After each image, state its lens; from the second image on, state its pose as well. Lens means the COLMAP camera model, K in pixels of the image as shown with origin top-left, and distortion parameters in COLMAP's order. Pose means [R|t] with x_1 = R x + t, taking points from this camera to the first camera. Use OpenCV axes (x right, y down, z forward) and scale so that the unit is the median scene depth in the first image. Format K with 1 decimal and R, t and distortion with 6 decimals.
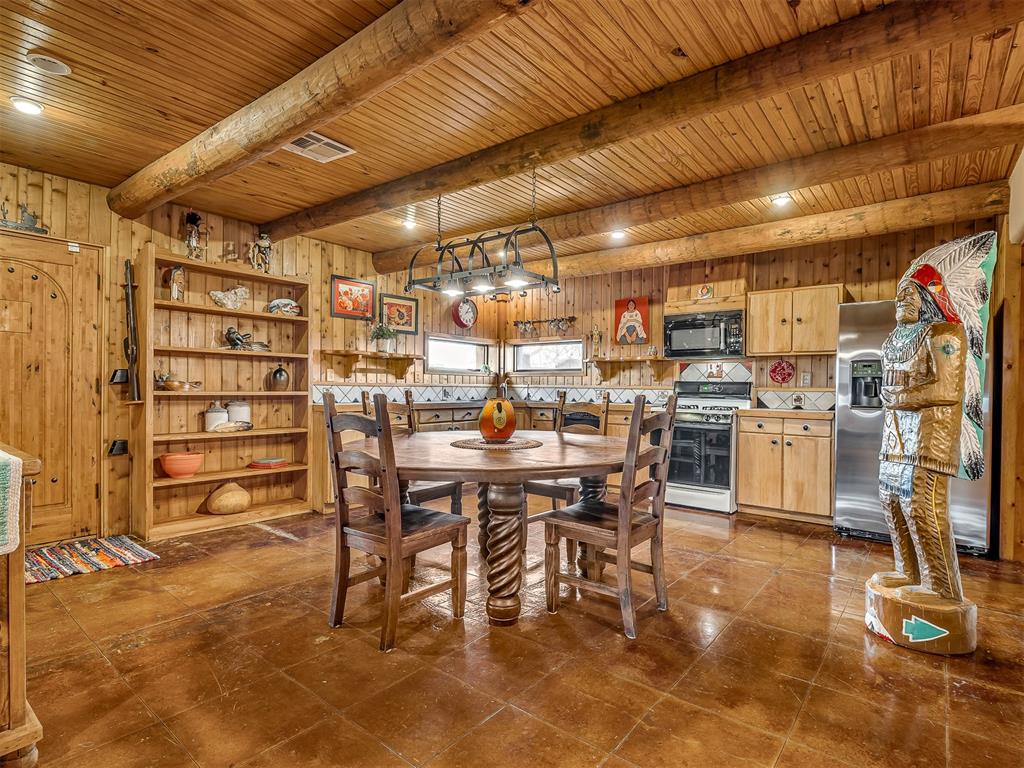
lens RADIAL K [[528.6, 0, 512.0], [0, 528.6, 384.0], [0, 0, 1]] dist [-0.006019, -0.002625]
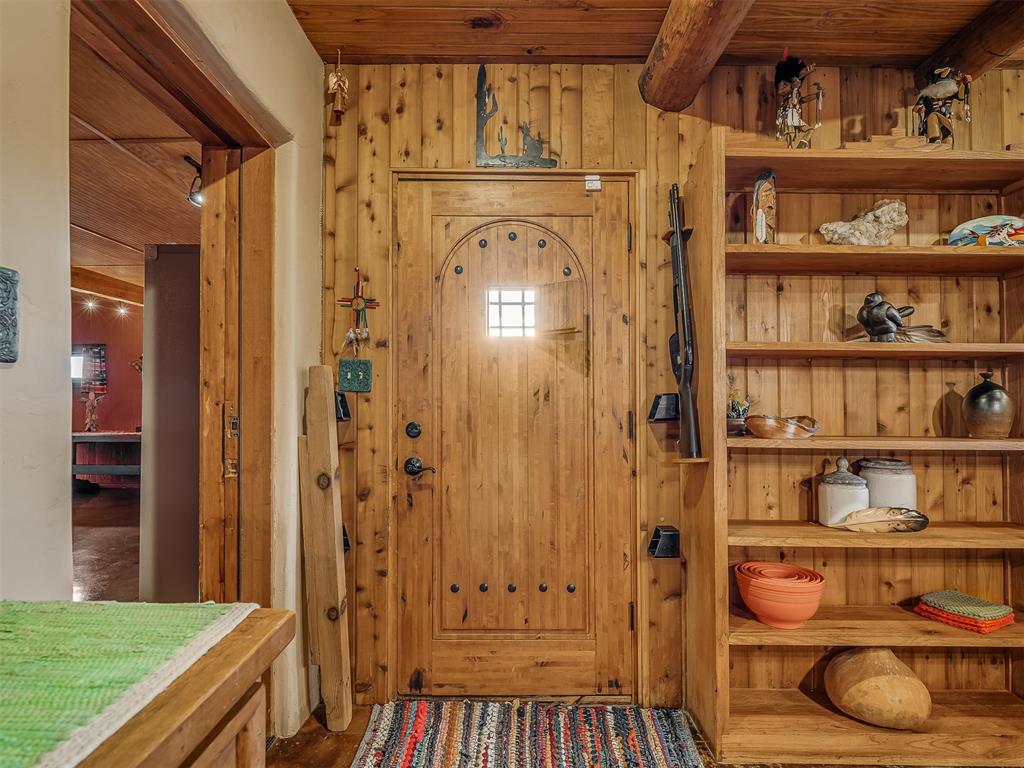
lens RADIAL K [[528.6, 0, 512.0], [0, 528.6, 384.0], [0, 0, 1]] dist [-0.006019, -0.002625]
pose [[0.634633, -0.027411, -0.772328, -0.417299], [0.006055, 0.999516, -0.030499, -0.022137], [0.772790, 0.014679, 0.634492, 0.526296]]
